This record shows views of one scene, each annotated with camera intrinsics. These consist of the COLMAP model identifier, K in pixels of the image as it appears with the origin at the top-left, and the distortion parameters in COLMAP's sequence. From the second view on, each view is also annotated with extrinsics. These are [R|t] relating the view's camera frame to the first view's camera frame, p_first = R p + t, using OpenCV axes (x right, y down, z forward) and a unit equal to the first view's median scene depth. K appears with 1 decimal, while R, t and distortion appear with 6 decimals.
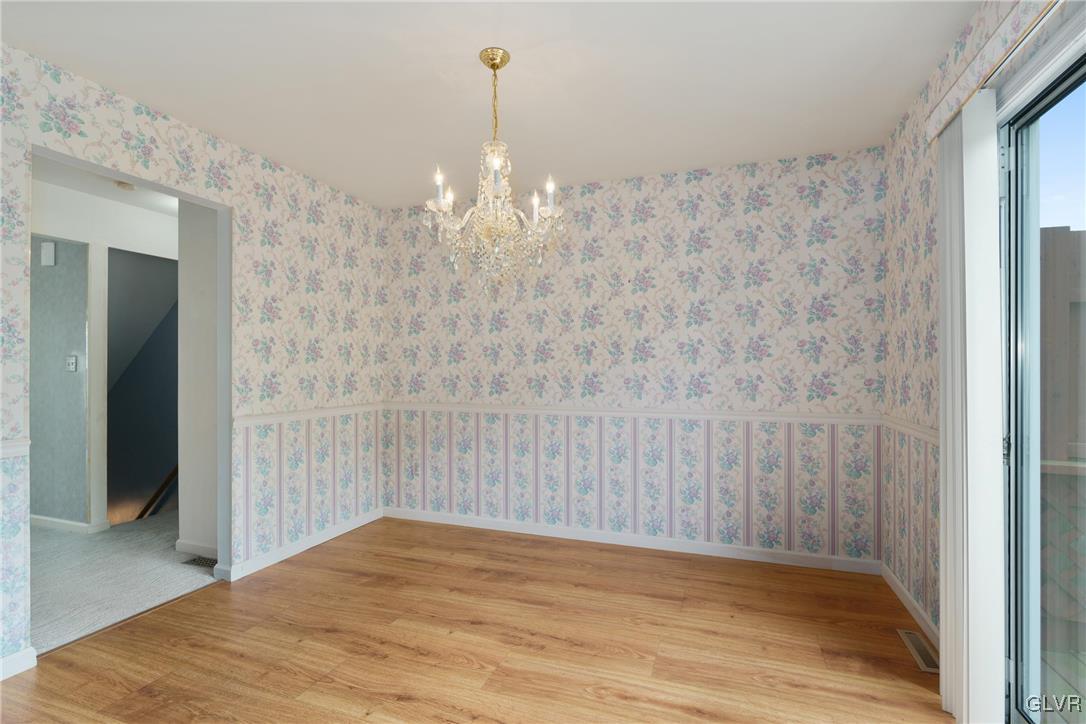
lens RADIAL K [[517.8, 0, 541.1], [0, 517.8, 371.6], [0, 0, 1]] dist [-0.004125, 0.003846]
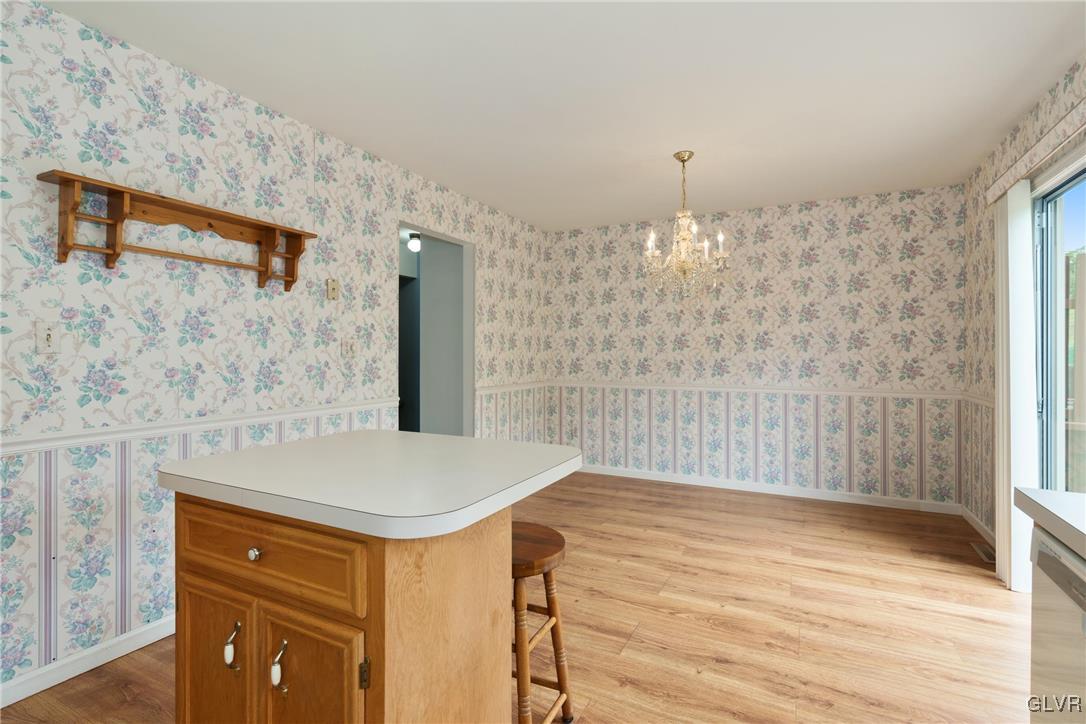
lens RADIAL K [[517.8, 0, 541.6], [0, 517.8, 354.8], [0, 0, 1]] dist [-0.004125, 0.003846]
pose [[0.992073, 0.002287, -0.125640, -0.212281], [-0.002751, 0.999990, -0.003514, -0.000730], [0.125631, 0.003831, 0.992070, -0.397611]]
